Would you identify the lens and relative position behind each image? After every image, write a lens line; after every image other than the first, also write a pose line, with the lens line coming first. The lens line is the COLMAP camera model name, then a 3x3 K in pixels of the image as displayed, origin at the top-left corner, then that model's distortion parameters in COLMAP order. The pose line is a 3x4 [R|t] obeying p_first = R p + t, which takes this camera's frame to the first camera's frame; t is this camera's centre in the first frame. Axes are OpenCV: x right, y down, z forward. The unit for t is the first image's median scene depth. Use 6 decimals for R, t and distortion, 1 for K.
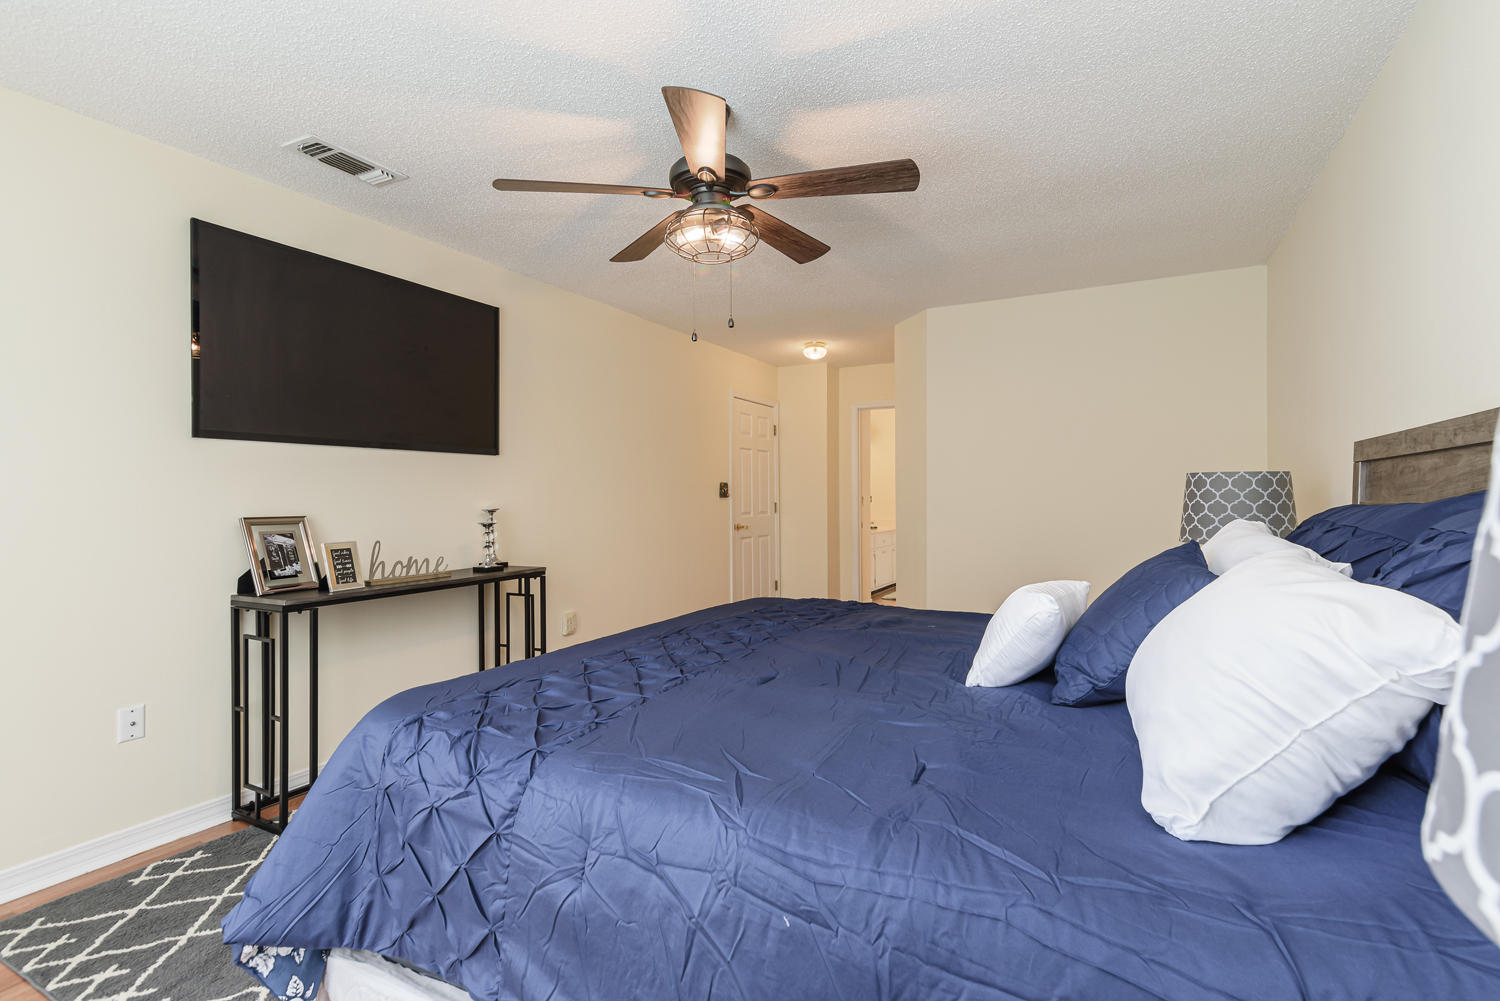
lens RADIAL K [[690.2, 0, 750.0], [0, 690.2, 500.5], [0, 0, 1]] dist [-0.001284, -0.000167]
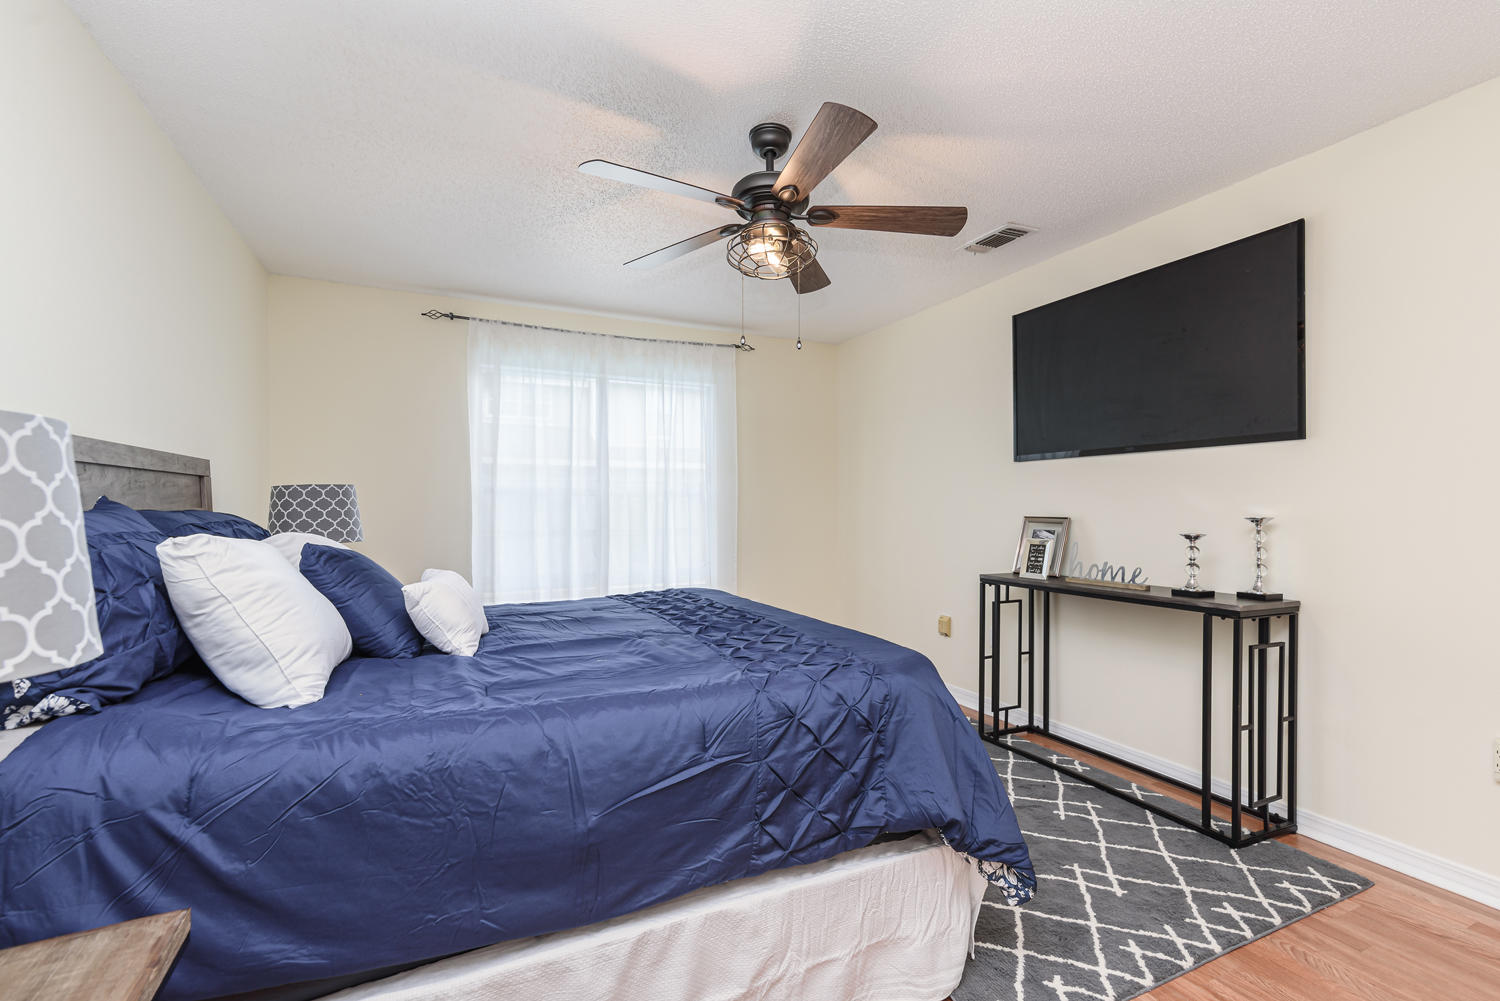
lens RADIAL K [[682.7, 0, 750.5], [0, 682.7, 506.1], [0, 0, 1]] dist [0.011335, -0.000055]
pose [[-0.597464, 0.007612, -0.801859, 0.617073], [-0.000014, 0.999955, 0.009502, -0.008196], [0.801895, 0.005689, -0.597437, 1.206571]]
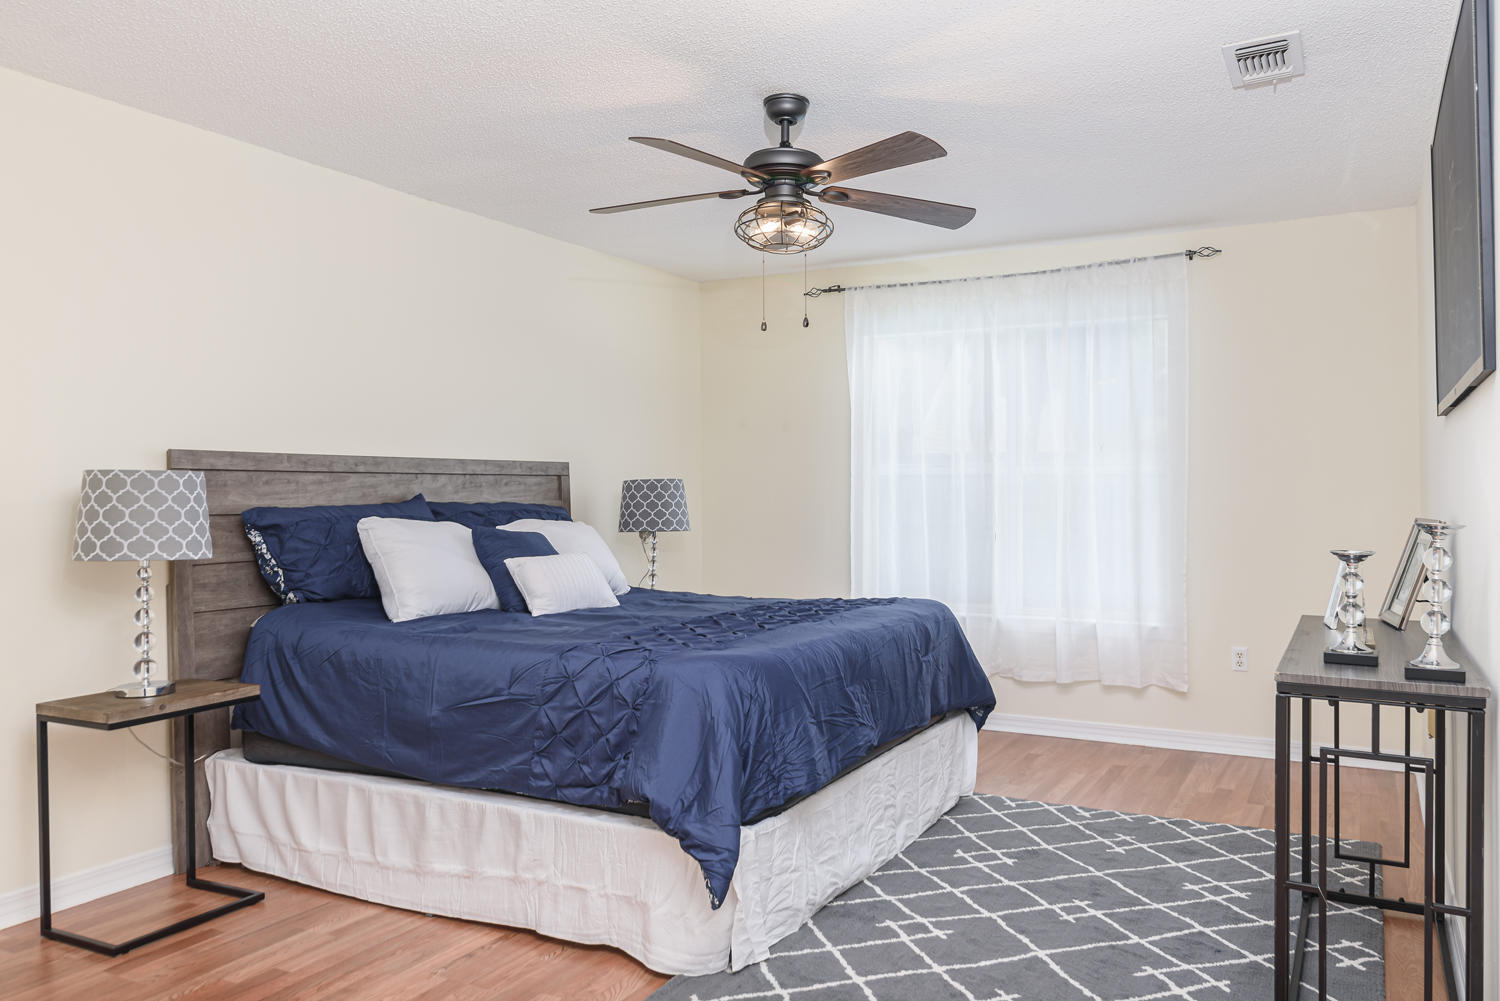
lens RADIAL K [[1094.1, 0, 750.0], [0, 1094.1, 500.5], [0, 0, 1]] dist [0.006247, 0.002228]
pose [[-0.999848, 0.010048, 0.014278, -0.013565], [0.010207, 0.999886, 0.011102, -0.013613], [-0.014165, 0.011246, -0.999836, 1.929198]]
